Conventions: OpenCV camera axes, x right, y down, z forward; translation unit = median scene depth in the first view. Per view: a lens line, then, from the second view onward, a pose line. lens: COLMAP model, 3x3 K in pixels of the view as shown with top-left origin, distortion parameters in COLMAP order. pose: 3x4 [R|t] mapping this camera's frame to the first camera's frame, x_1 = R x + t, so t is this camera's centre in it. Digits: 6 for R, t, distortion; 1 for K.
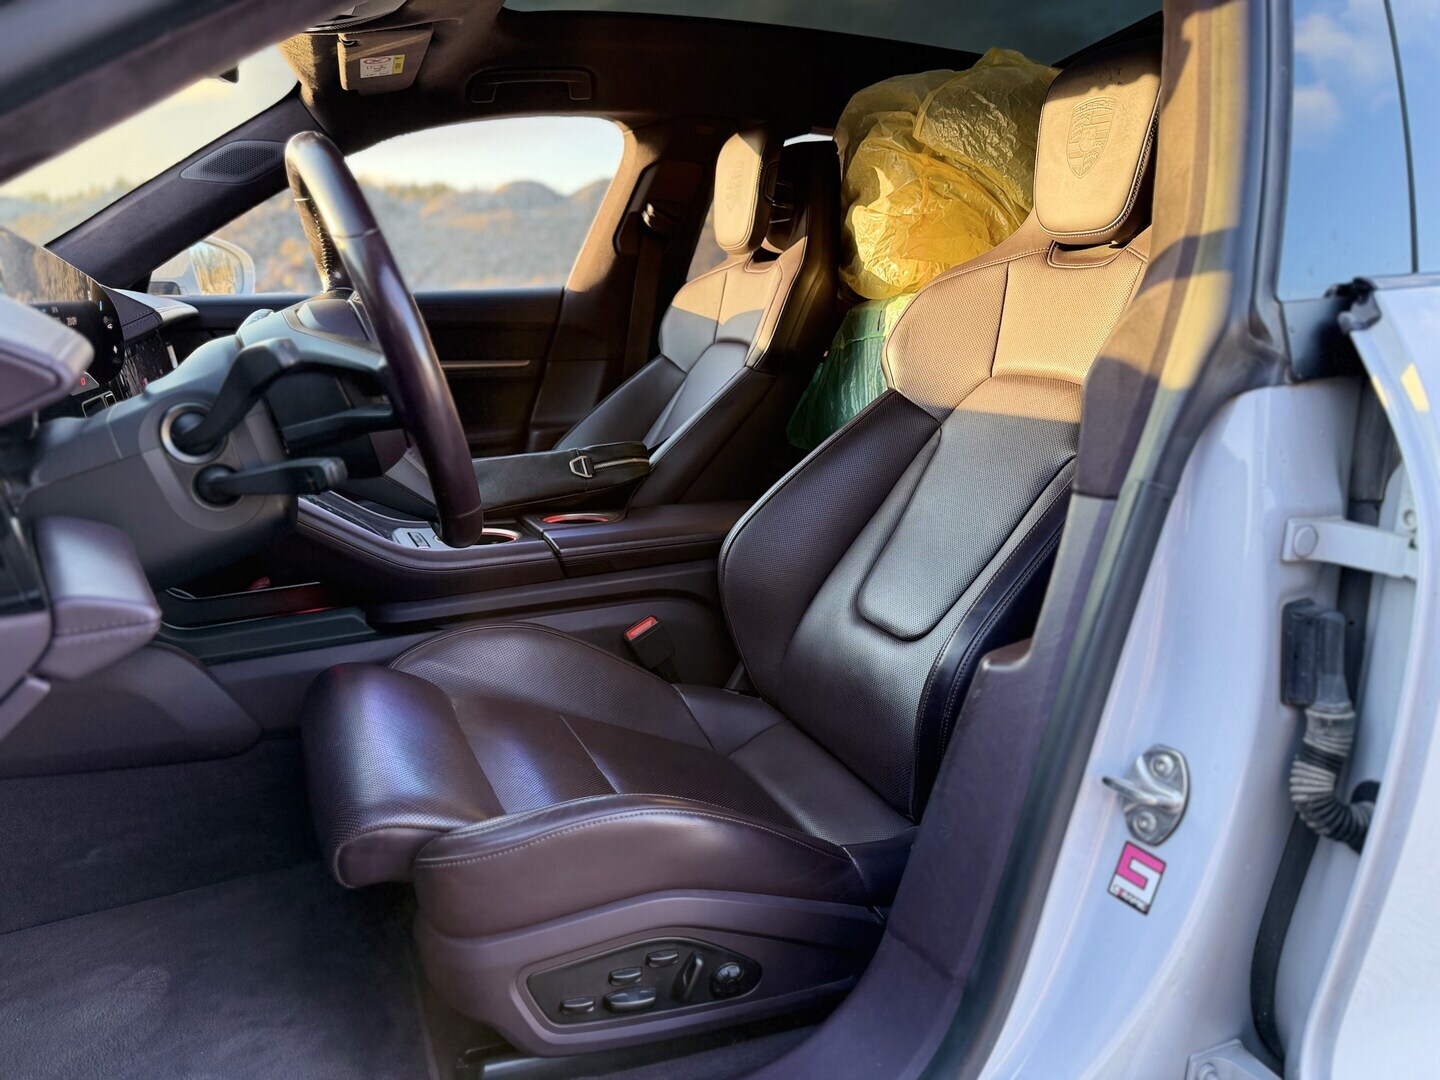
lens RADIAL K [[1017.6, 0, 717.5], [0, 1017.6, 543.2], [0, 0, 1]] dist [-0.001659, -0.005666]
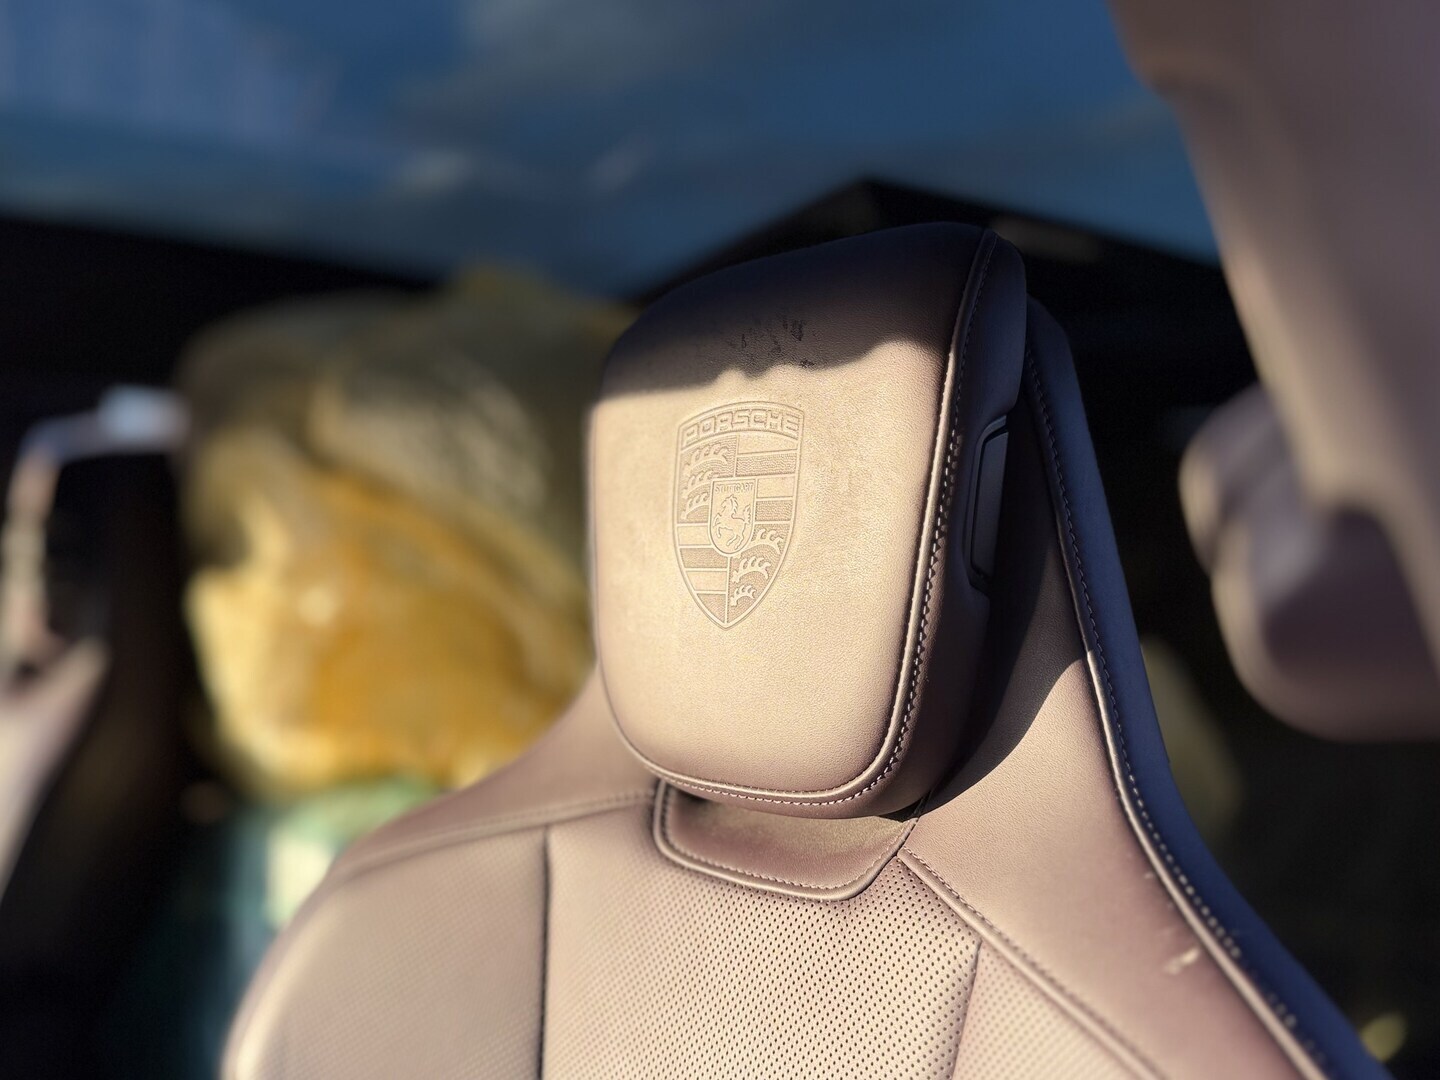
lens RADIAL K [[1017.6, 0, 723.1], [0, 1017.6, 539.3], [0, 0, 1]] dist [-0.001659, -0.005666]
pose [[0.918086, -0.056187, 0.392378, 0.210339], [0.133070, 0.976142, -0.171578, -0.304701], [-0.373377, 0.209737, 0.903659, 0.640840]]
